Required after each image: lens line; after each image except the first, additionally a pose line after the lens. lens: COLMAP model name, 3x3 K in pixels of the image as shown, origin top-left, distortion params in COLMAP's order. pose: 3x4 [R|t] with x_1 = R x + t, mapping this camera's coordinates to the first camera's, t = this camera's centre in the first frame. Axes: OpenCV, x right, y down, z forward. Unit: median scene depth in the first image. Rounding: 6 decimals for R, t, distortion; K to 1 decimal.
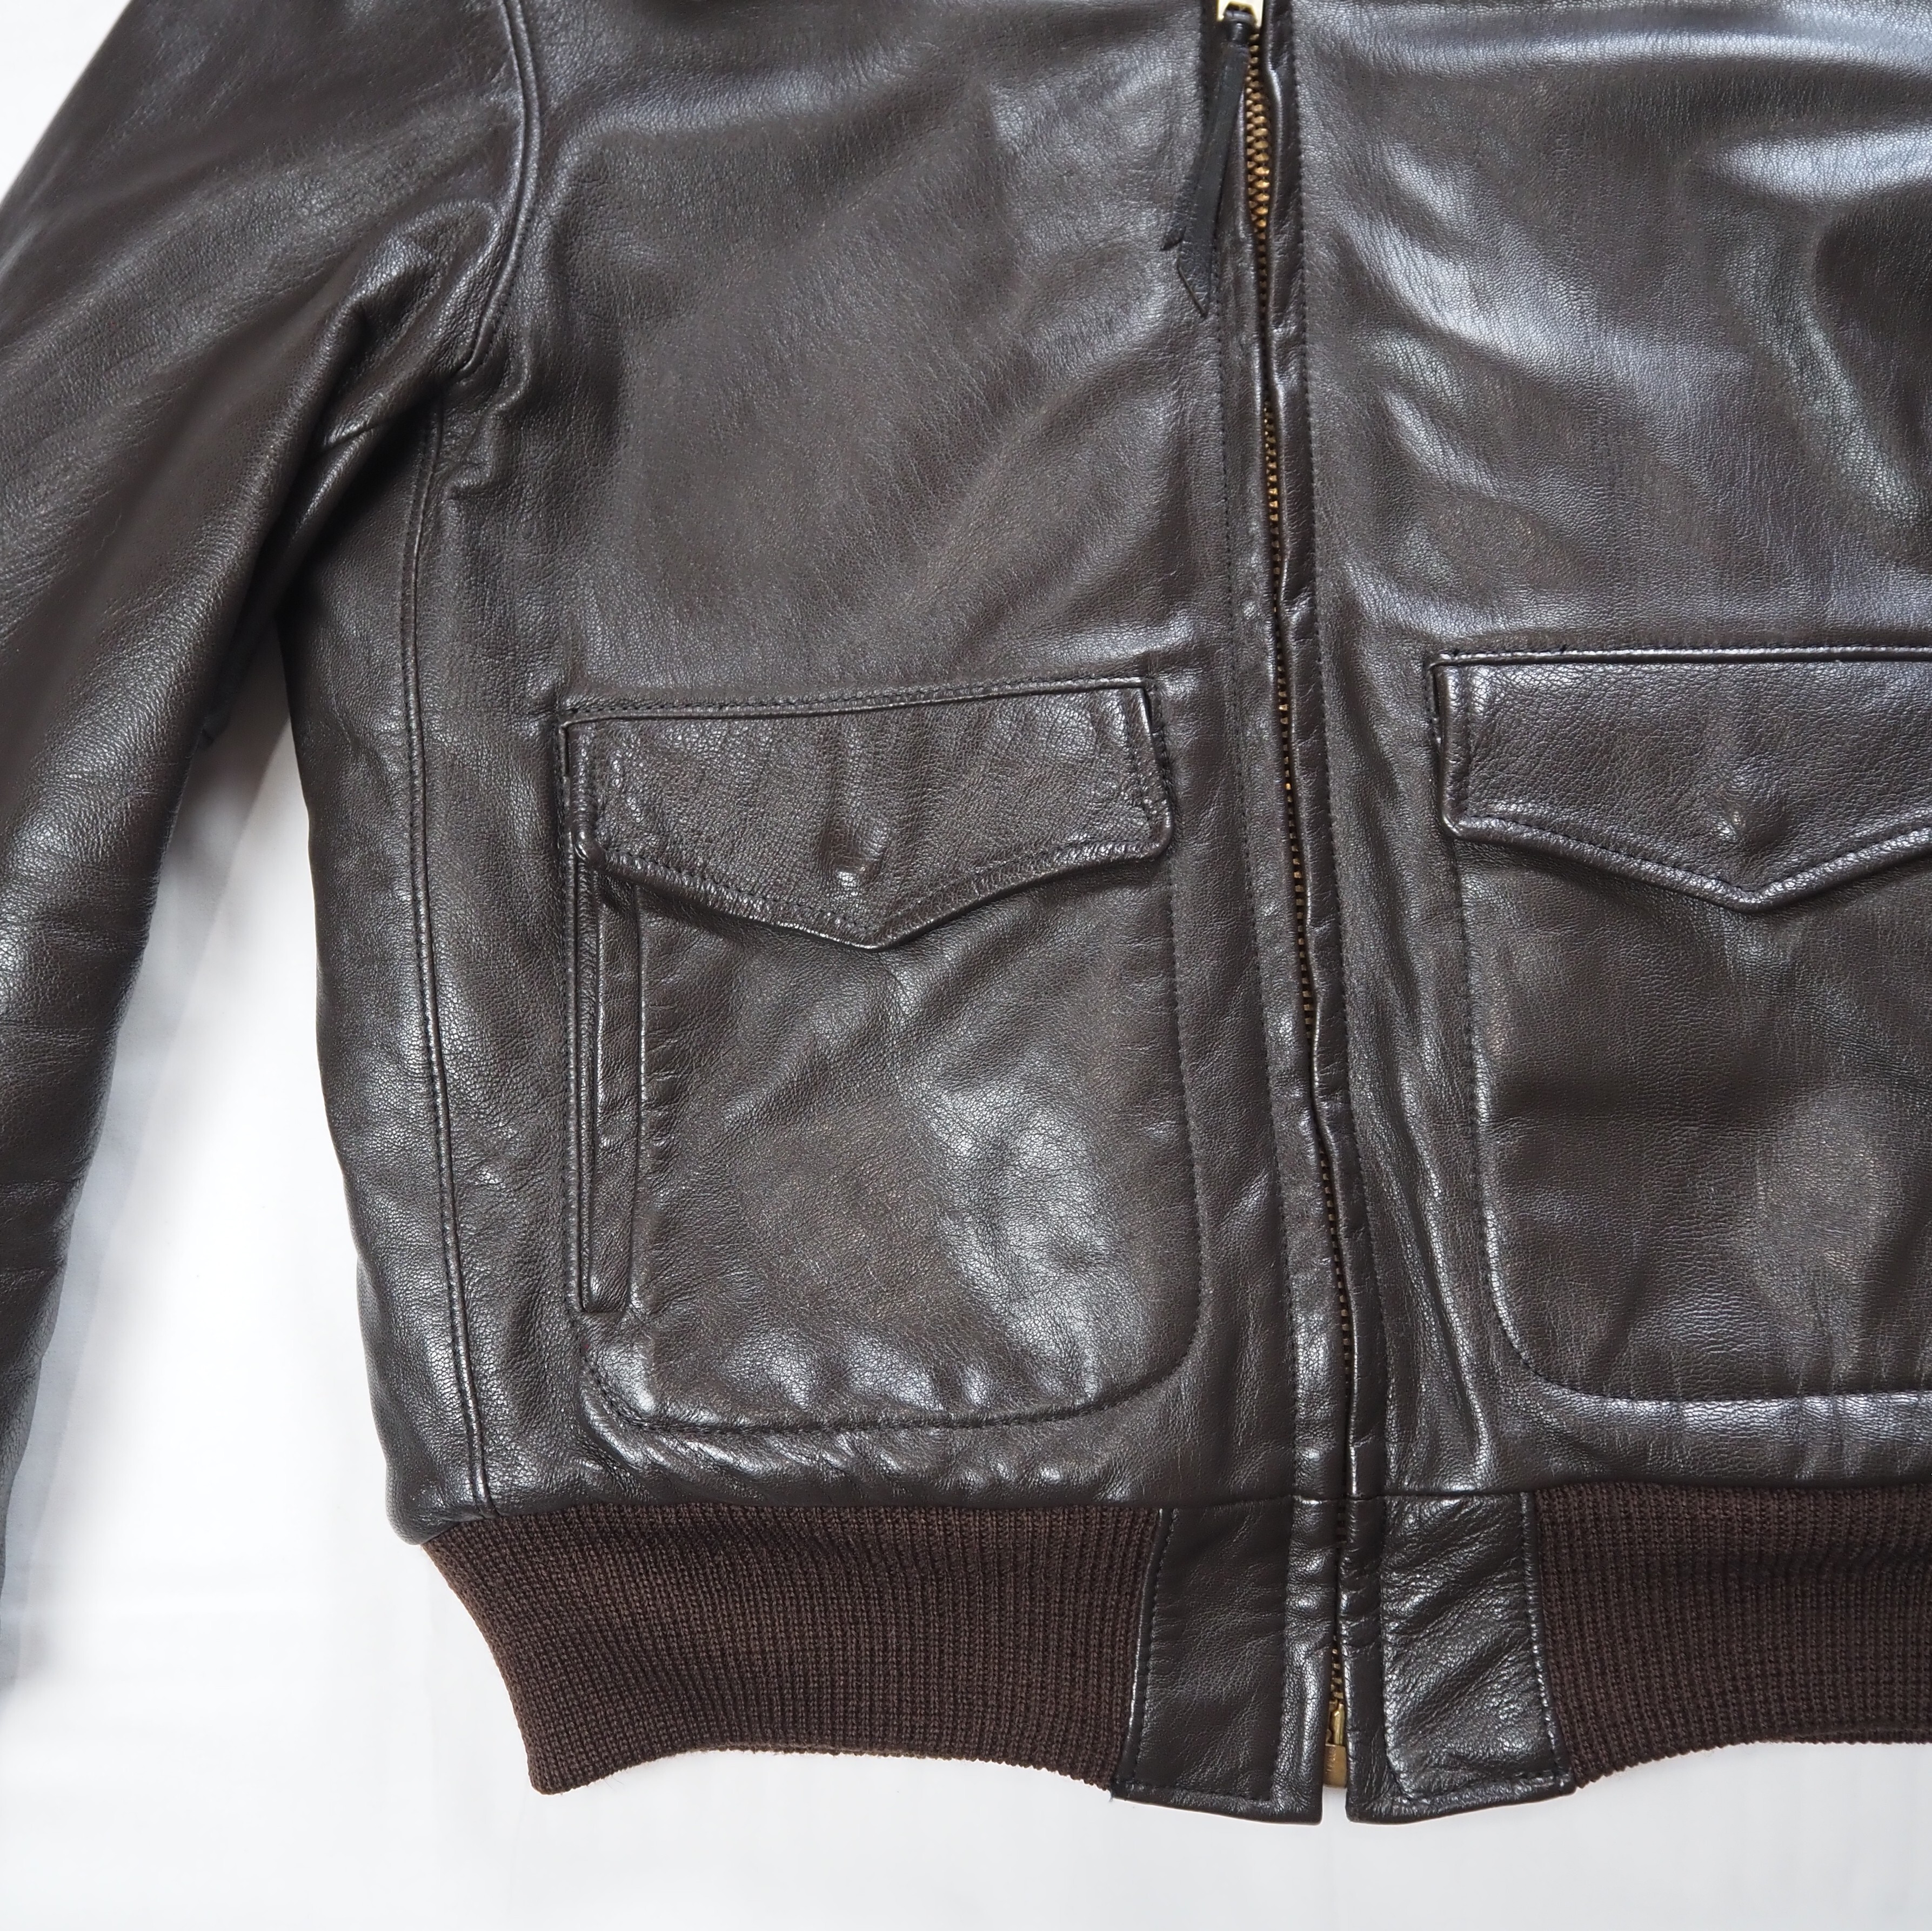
lens RADIAL K [[2333.8, 0, 918.1], [0, 2333.8, 874.9], [0, 0, 1]] dist [-0.050461, 0.034439]
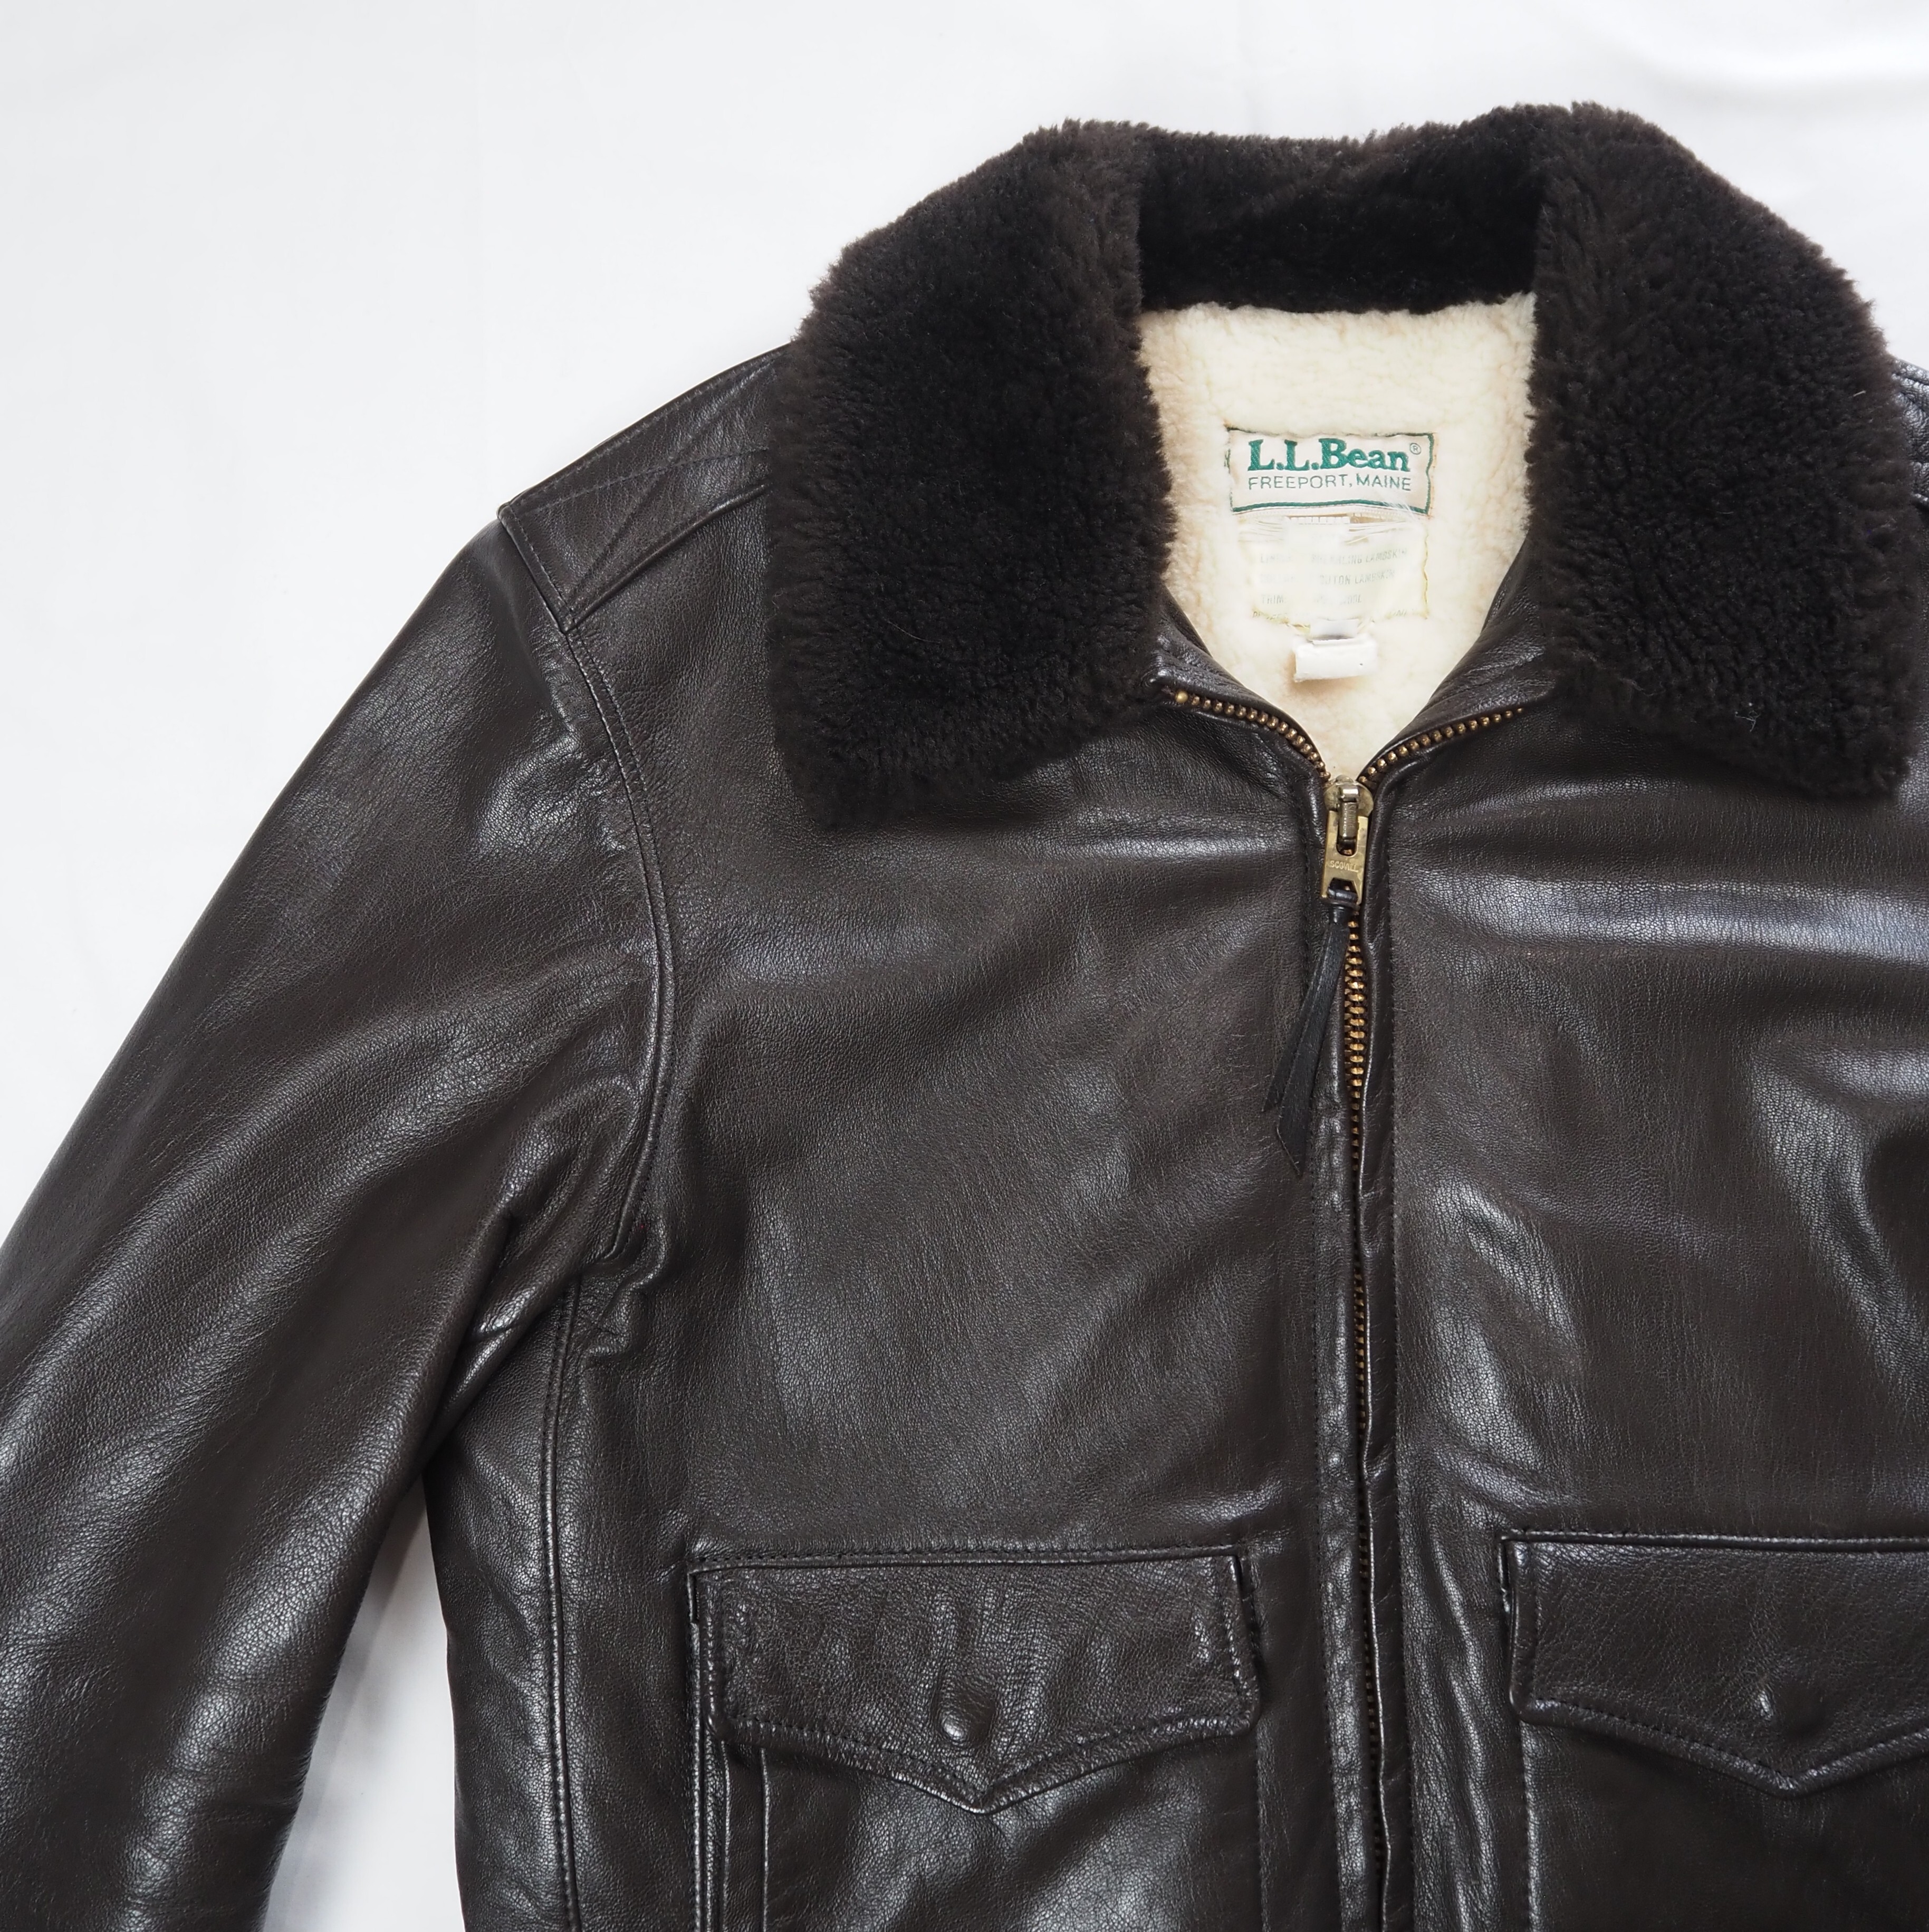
lens RADIAL K [[2334.2, 0, 1011.1], [0, 2334.2, 870.3], [0, 0, 1]] dist [-0.050461, 0.034439]
pose [[0.999368, 0.019875, 0.029464, -0.044954], [-0.020535, 0.999541, 0.022260, -0.422817], [-0.029008, -0.022851, 0.999318, -0.060635]]
